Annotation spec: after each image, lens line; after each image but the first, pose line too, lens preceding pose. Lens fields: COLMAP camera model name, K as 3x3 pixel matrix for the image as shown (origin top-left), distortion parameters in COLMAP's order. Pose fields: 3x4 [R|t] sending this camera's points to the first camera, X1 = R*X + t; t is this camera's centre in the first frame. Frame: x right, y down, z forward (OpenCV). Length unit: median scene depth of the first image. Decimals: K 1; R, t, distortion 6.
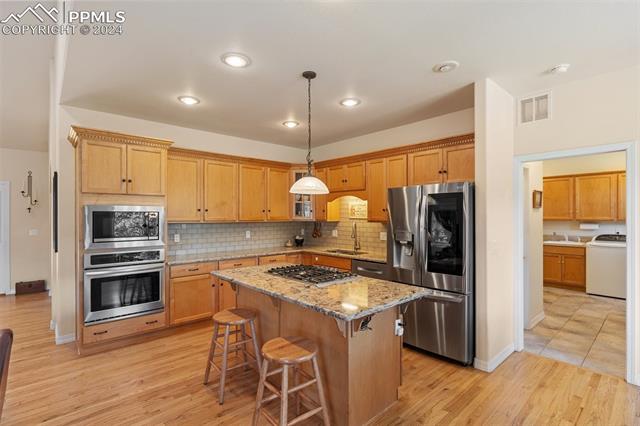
lens RADIAL K [[308.9, 0, 319.8], [0, 308.9, 215.2], [0, 0, 1]] dist [0.000226, 0.001089]
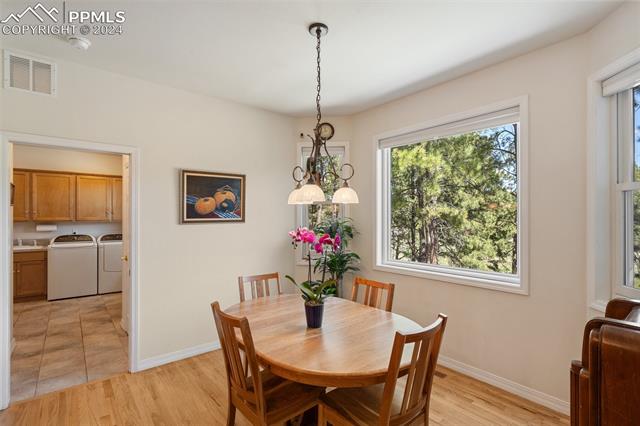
lens RADIAL K [[308.9, 0, 317.5], [0, 308.9, 214.7], [0, 0, 1]] dist [0.000226, 0.001089]
pose [[0.049135, 0.006498, 0.998771, -0.019868], [-0.001803, 0.999978, -0.006418, 0.001789], [-0.998790, -0.001485, 0.049146, 0.174475]]
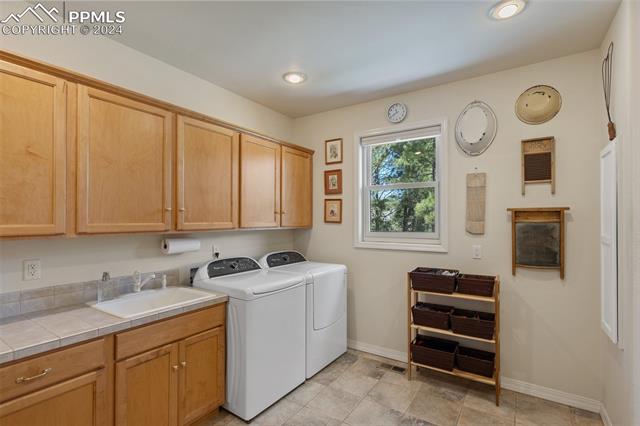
lens RADIAL K [[308.9, 0, 322.8], [0, 308.9, 211.2], [0, 0, 1]] dist [0.000226, 0.001089]
pose [[-0.256934, 0.016603, 0.966286, 0.526720], [-0.011313, 0.999732, -0.020186, -0.002216], [-0.966363, -0.016118, -0.256677, 1.142763]]
